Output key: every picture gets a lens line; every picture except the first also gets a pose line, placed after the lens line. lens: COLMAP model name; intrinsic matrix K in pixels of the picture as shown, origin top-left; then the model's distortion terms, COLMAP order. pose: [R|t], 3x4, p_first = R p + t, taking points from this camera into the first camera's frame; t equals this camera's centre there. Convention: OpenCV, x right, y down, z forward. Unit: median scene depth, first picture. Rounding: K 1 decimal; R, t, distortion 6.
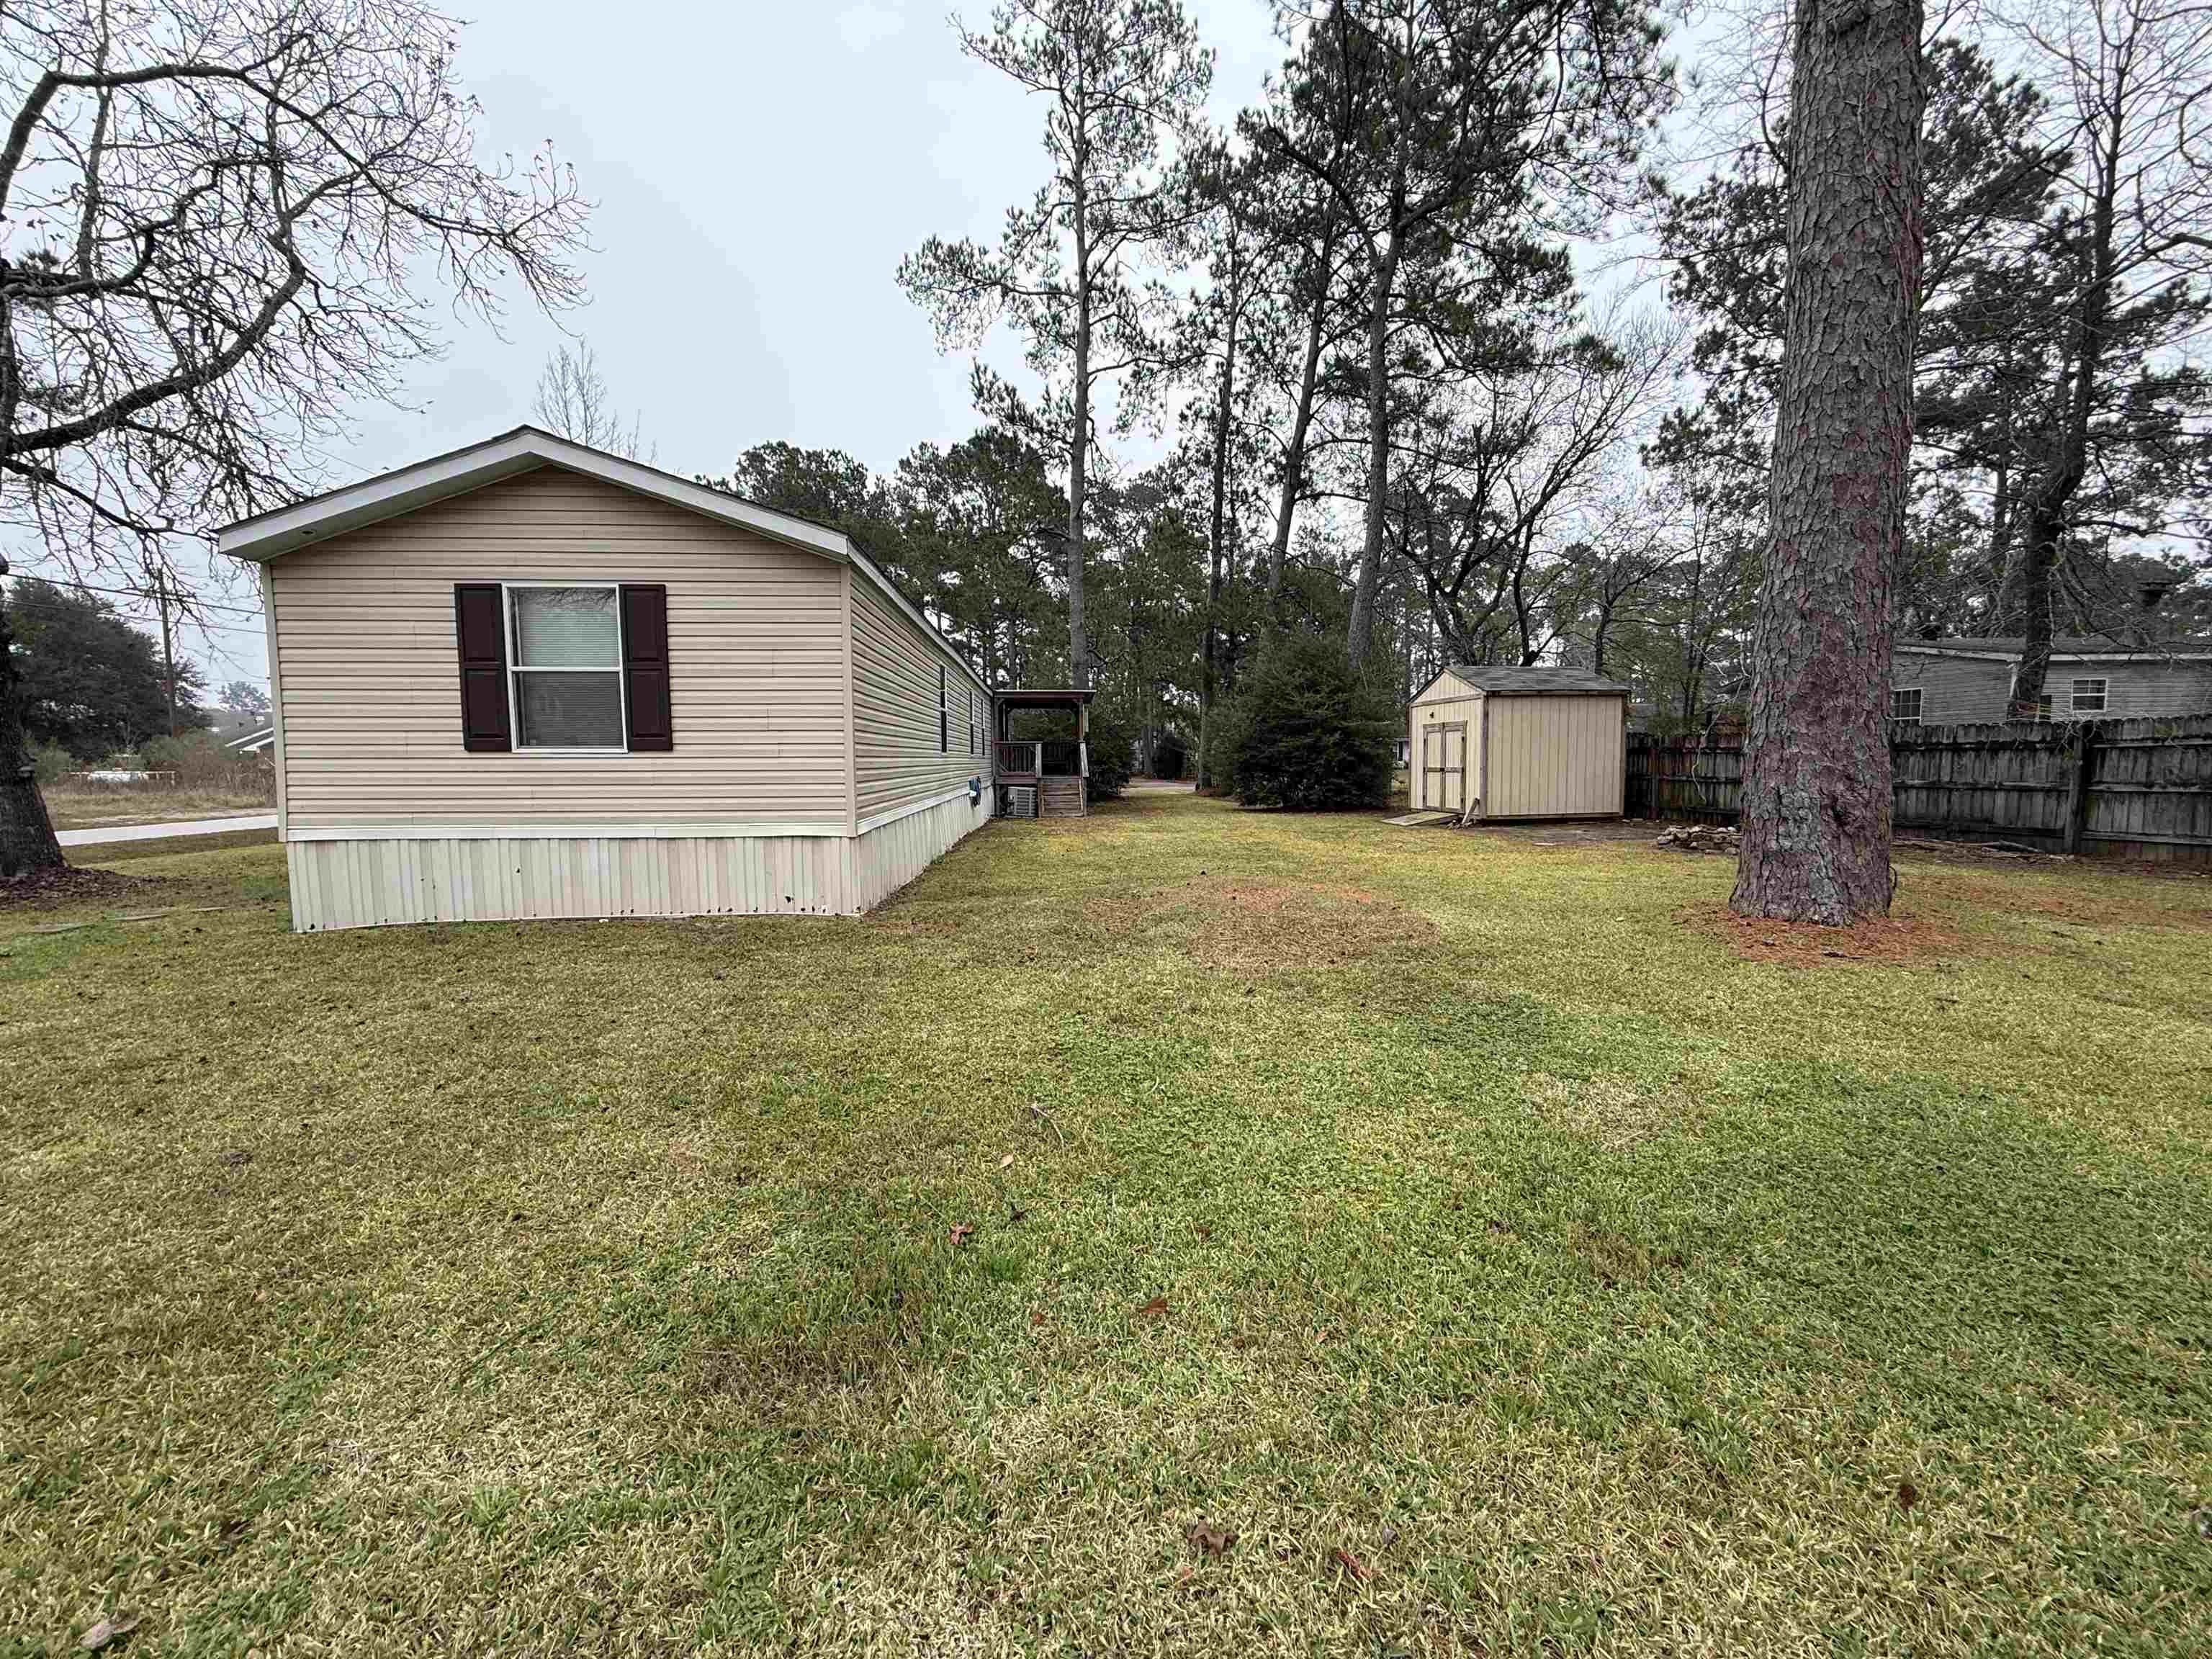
lens RADIAL K [[881.1, 0, 1101.1], [0, 881.1, 826.6], [0, 0, 1]] dist [0.002039, -0.000625]
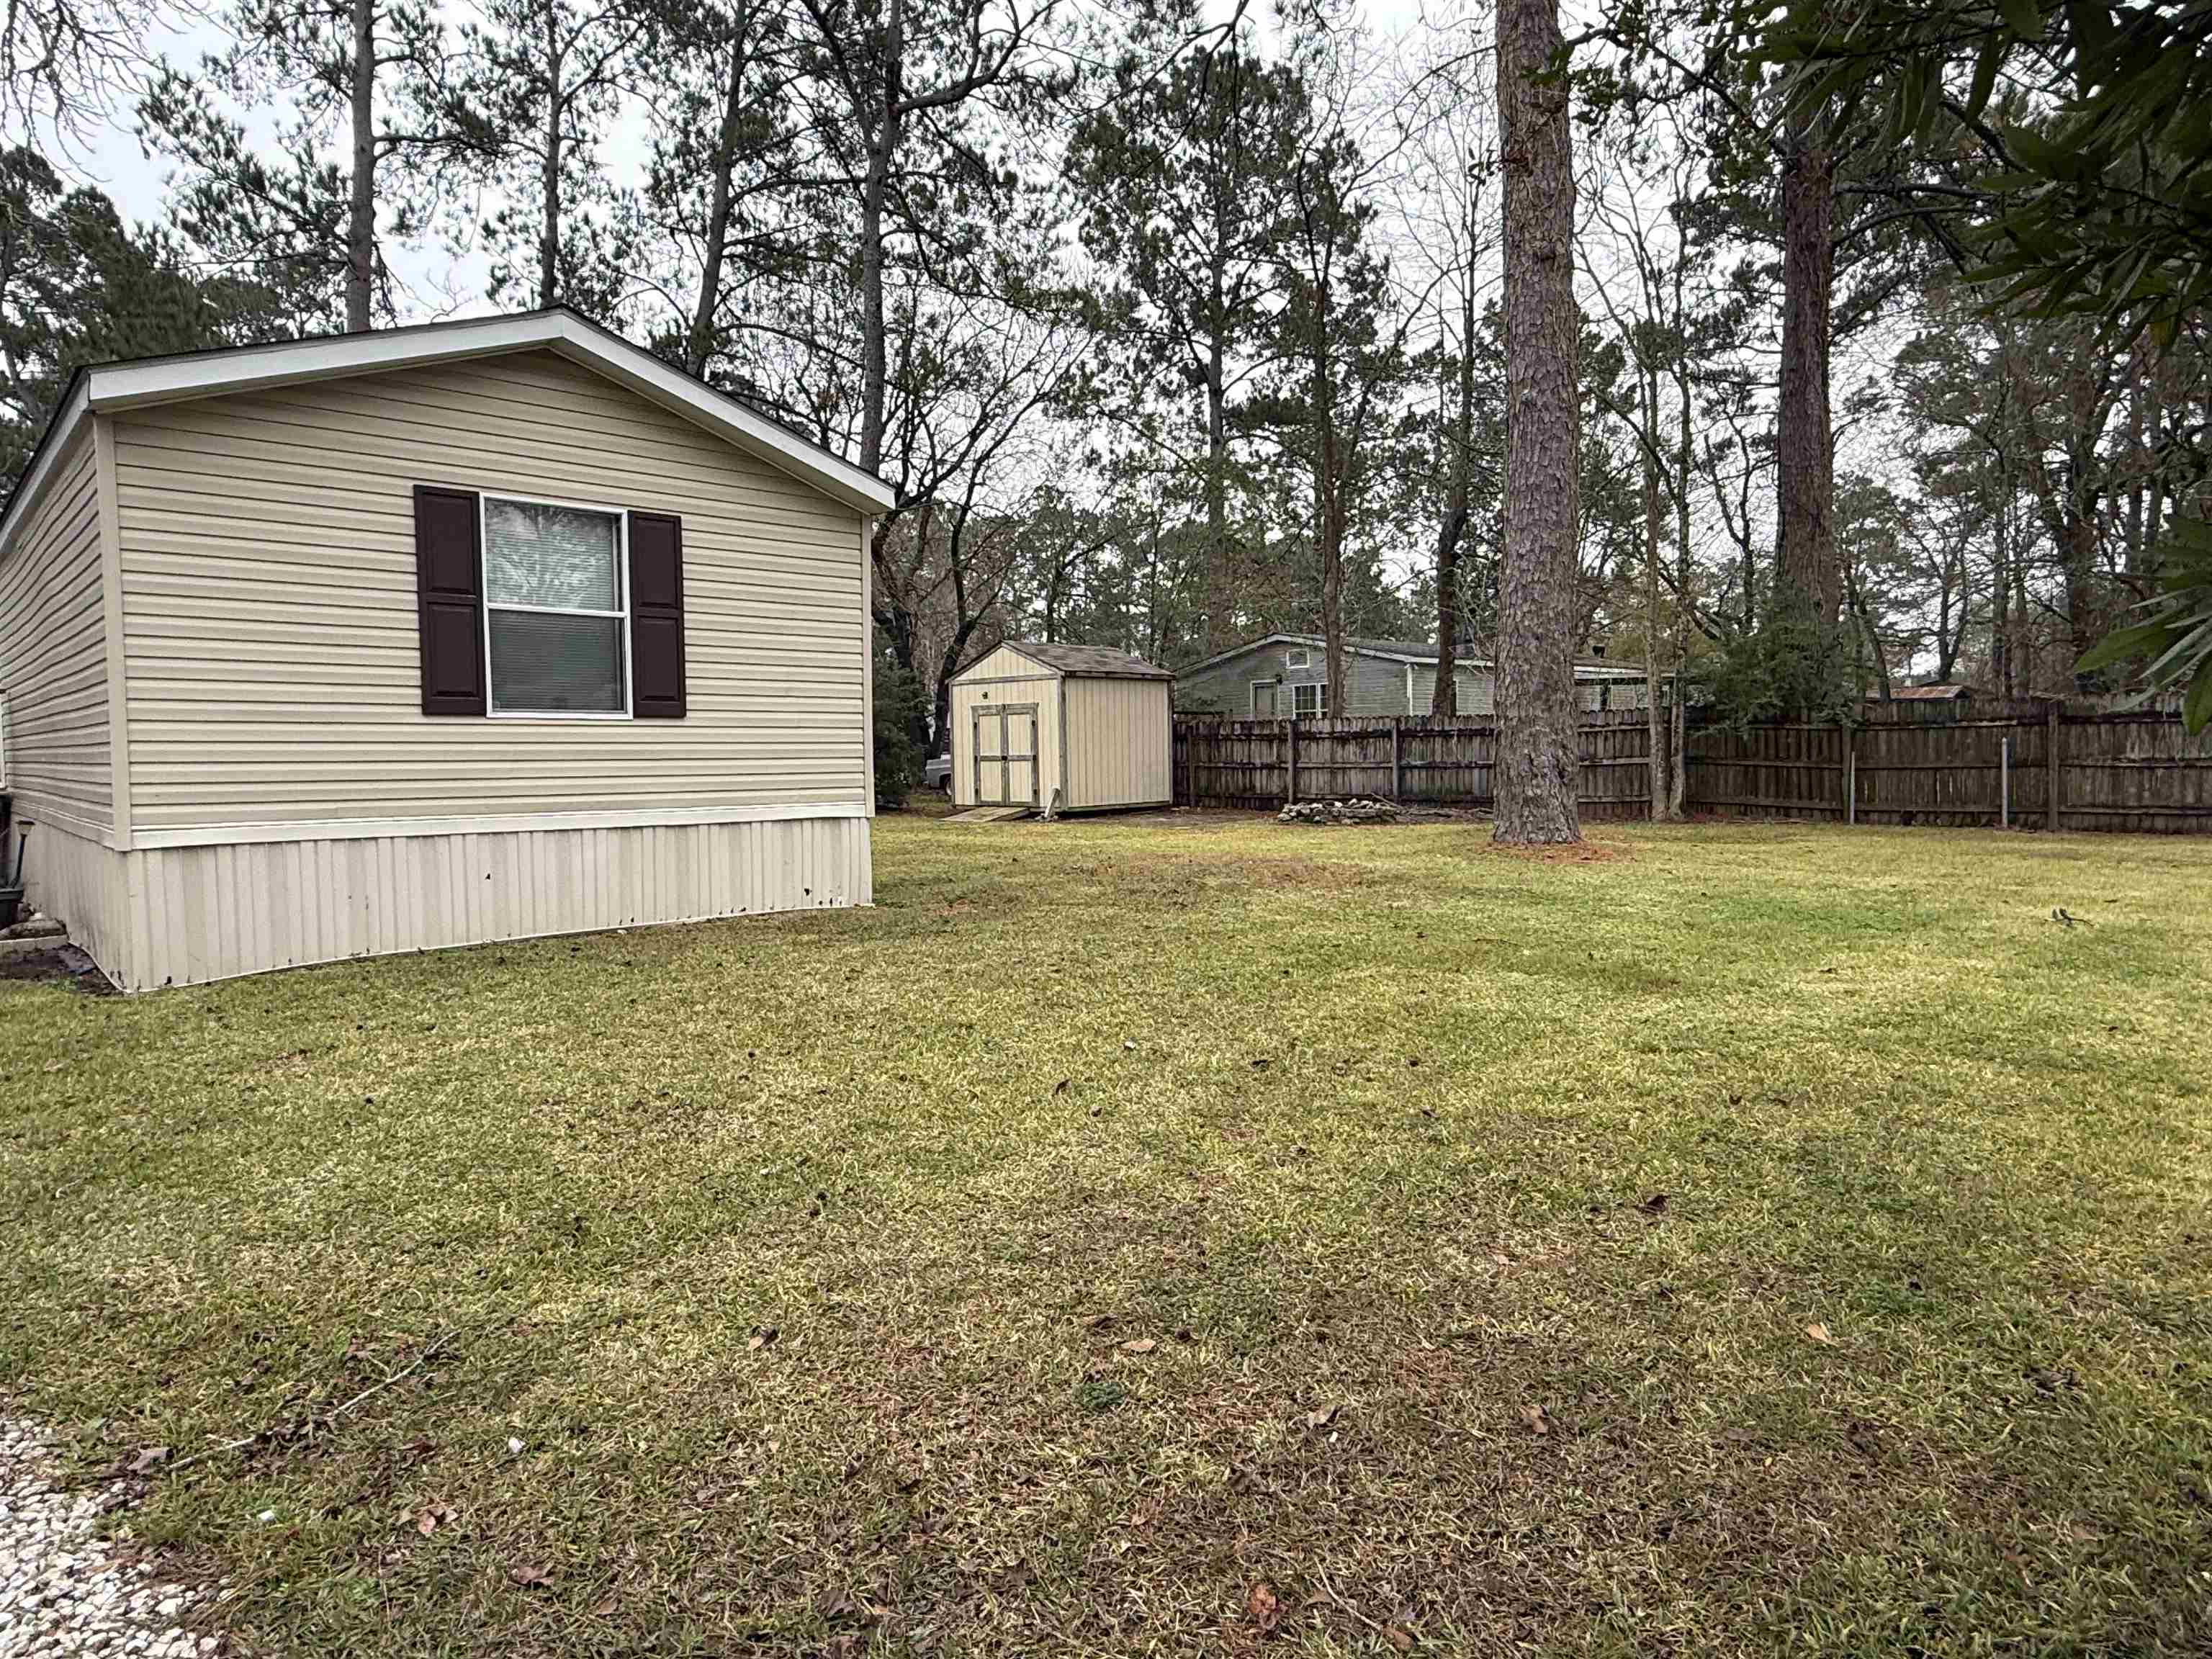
lens RADIAL K [[1341.4, 0, 1104.8], [0, 1341.4, 833.5], [0, 0, 1]] dist [0.000589, 0.003277]
pose [[0.764860, -0.040161, 0.642944, -0.452473], [0.053735, 0.998554, -0.001551, 0.020032], [-0.641952, 0.035734, 0.765912, -0.091599]]
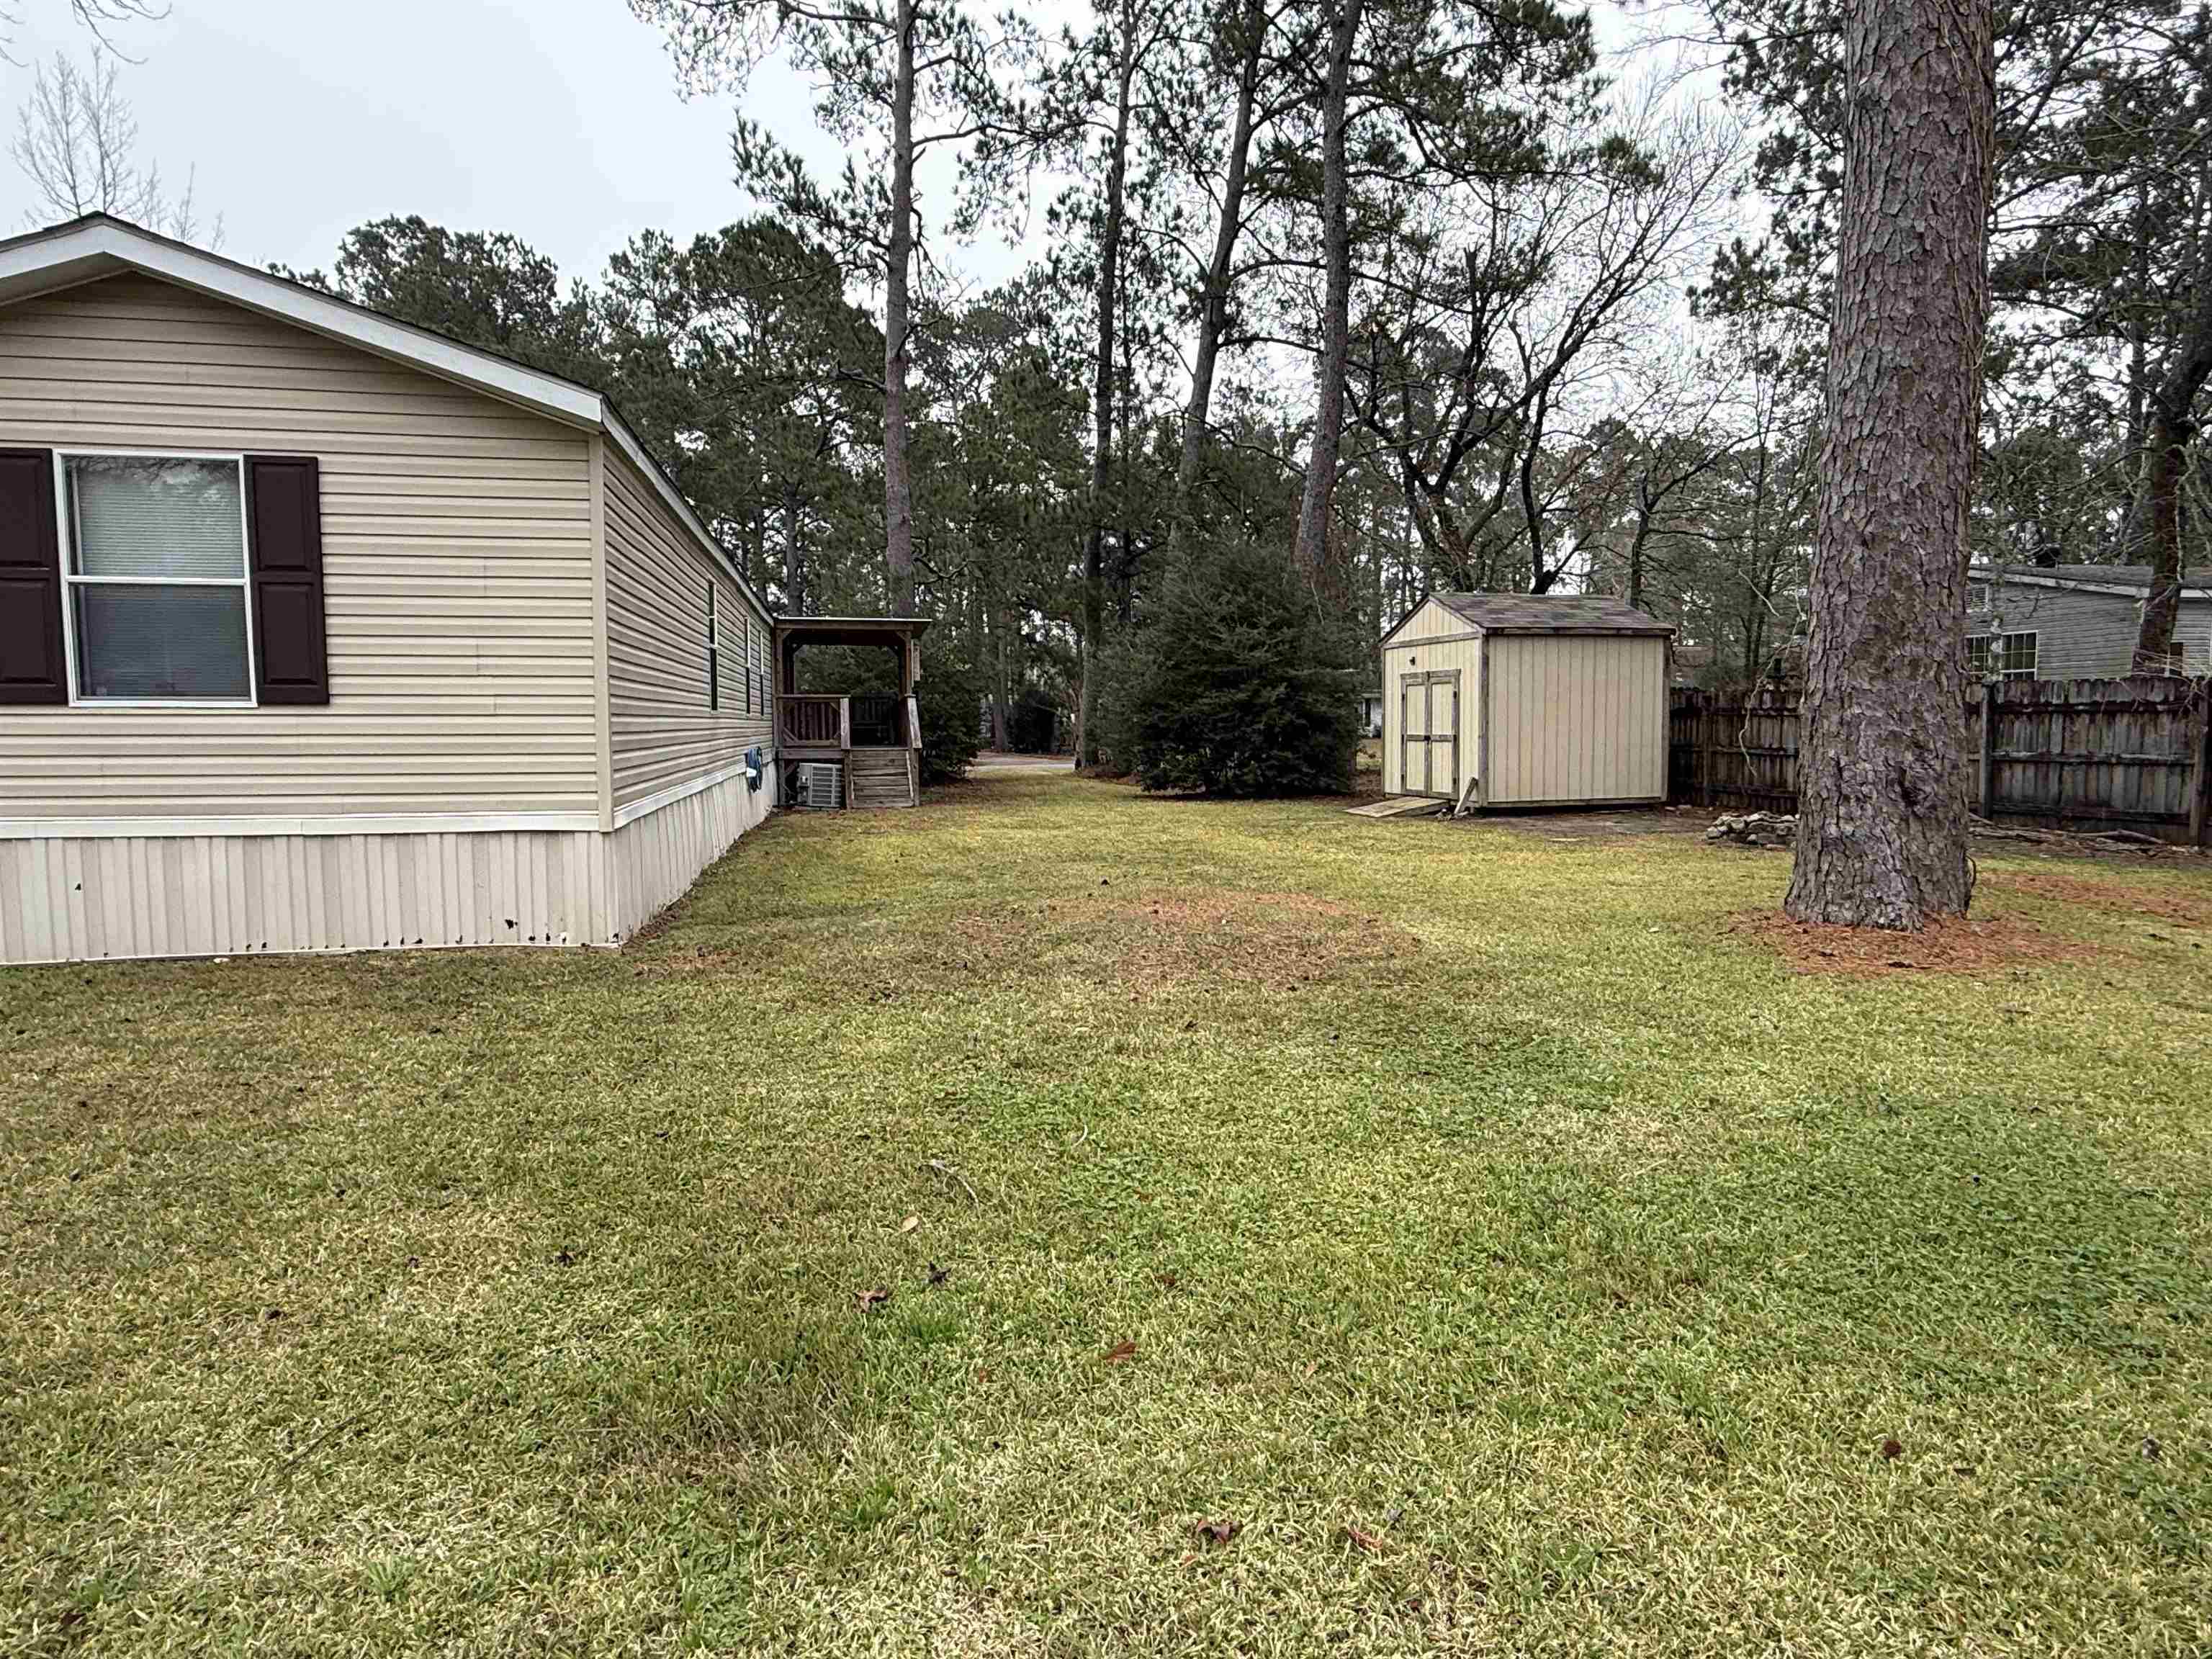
lens RADIAL K [[1341.4, 0, 1098.5], [0, 1341.4, 822.4], [0, 0, 1]] dist [0.000589, 0.003277]
pose [[0.991562, -0.006586, 0.129468, -0.017477], [0.006916, 0.999974, -0.002101, 0.004374], [-0.129451, 0.002978, 0.991581, -0.040450]]
